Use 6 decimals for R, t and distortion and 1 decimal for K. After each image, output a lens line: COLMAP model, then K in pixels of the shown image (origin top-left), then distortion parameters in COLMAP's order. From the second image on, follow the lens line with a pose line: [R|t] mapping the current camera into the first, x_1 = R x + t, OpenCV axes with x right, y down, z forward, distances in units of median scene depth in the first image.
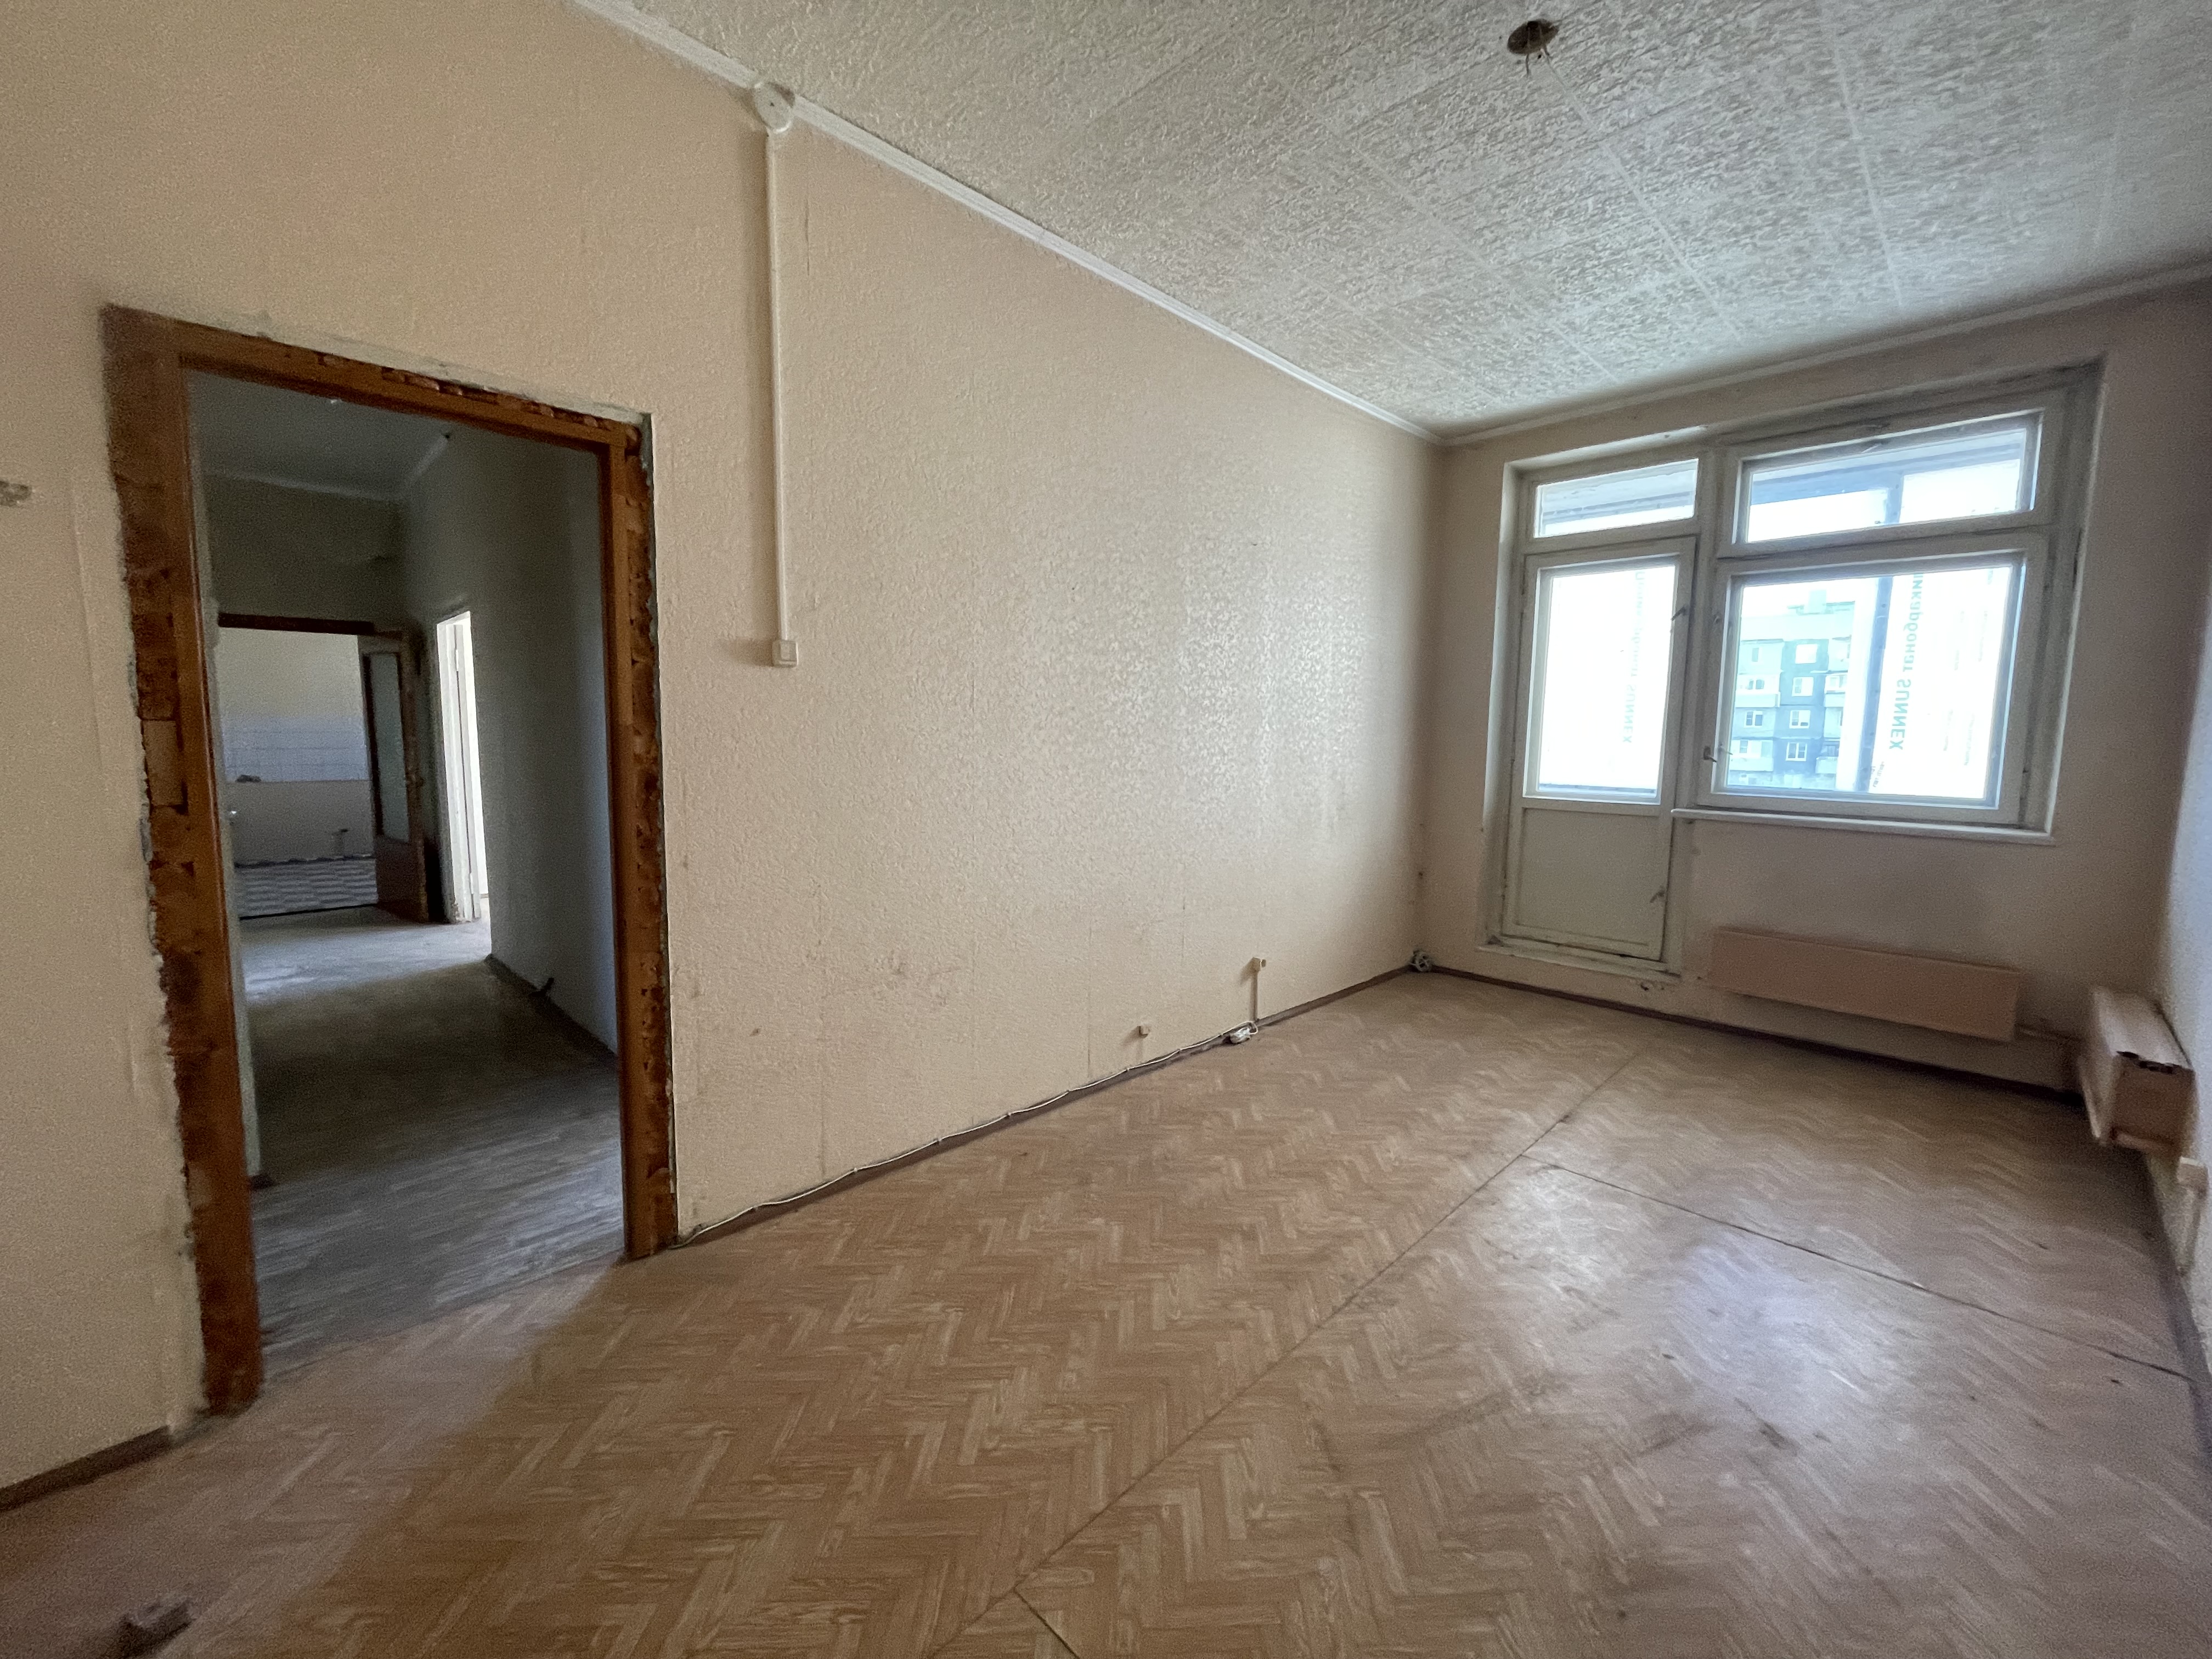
lens RADIAL K [[891.8, 0, 1104.3], [0, 891.8, 817.4], [0, 0, 1]] dist [-0.002274, -0.000459]
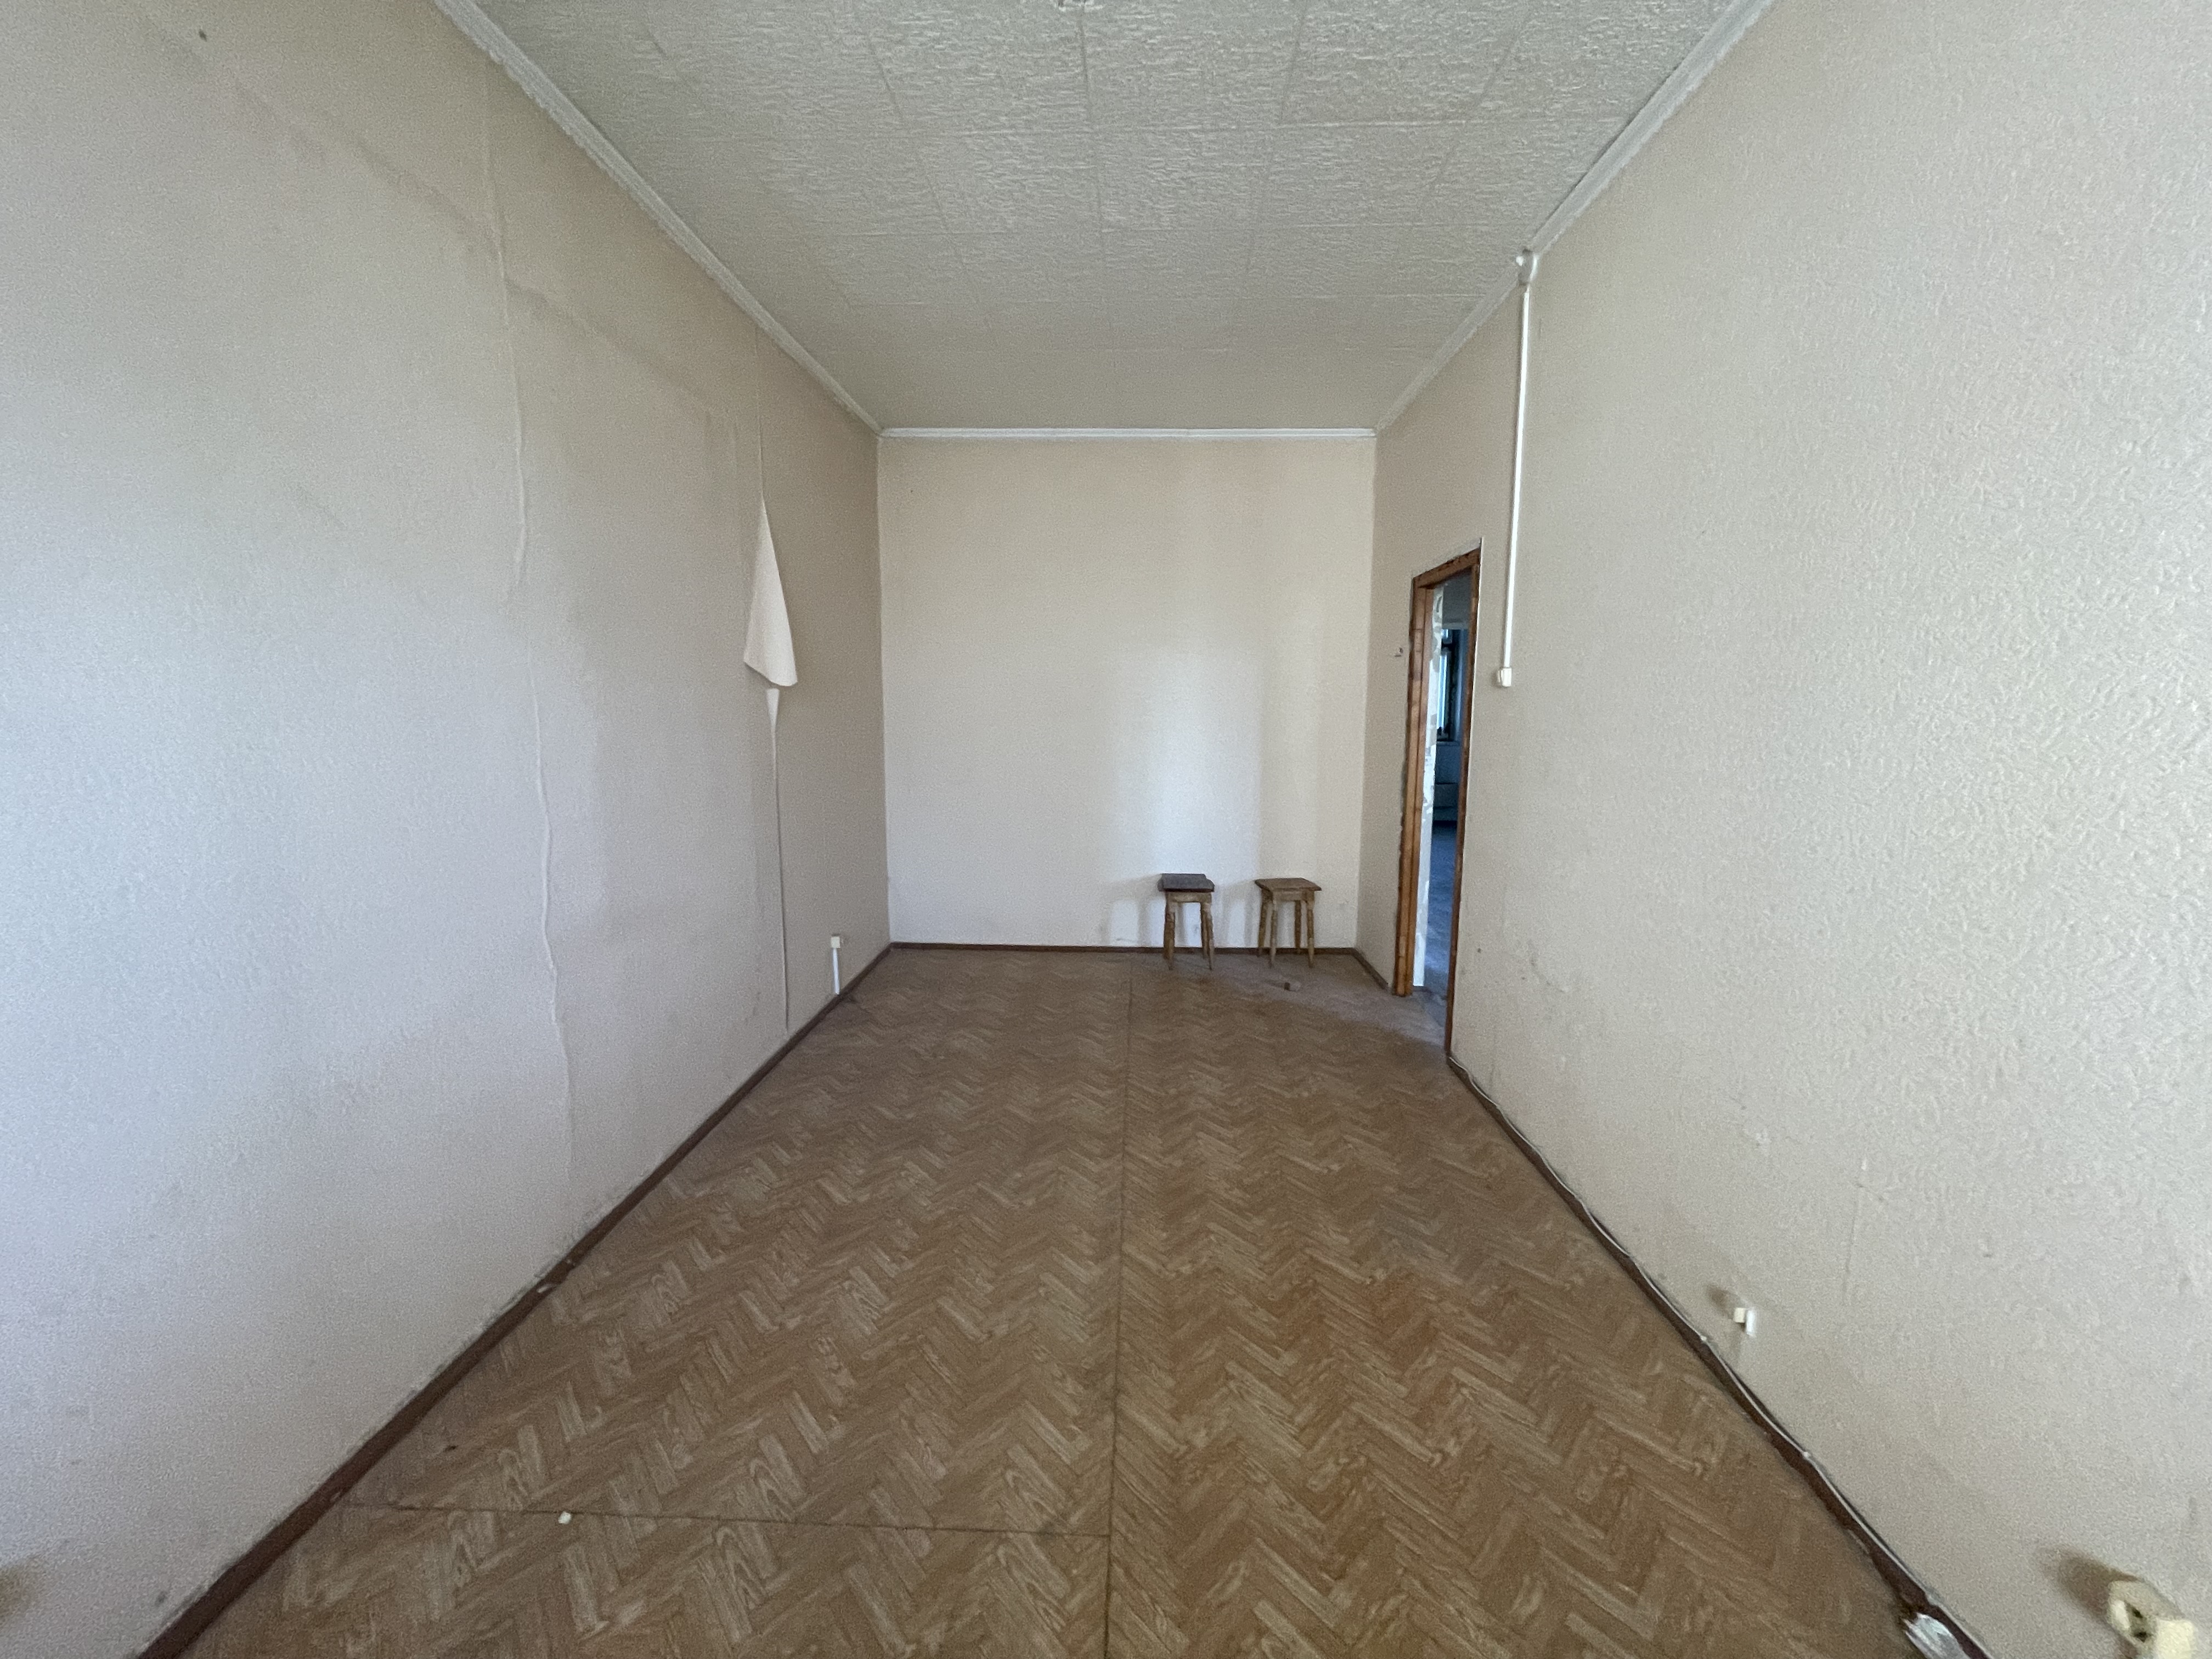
lens RADIAL K [[891.8, 0, 1109.7], [0, 891.8, 844.1], [0, 0, 1]] dist [-0.002274, -0.000459]
pose [[-0.728199, 0.087944, -0.679700, 0.979489], [-0.082495, 0.973276, 0.214311, -0.172961], [0.680383, 0.212133, -0.701483, 1.586138]]
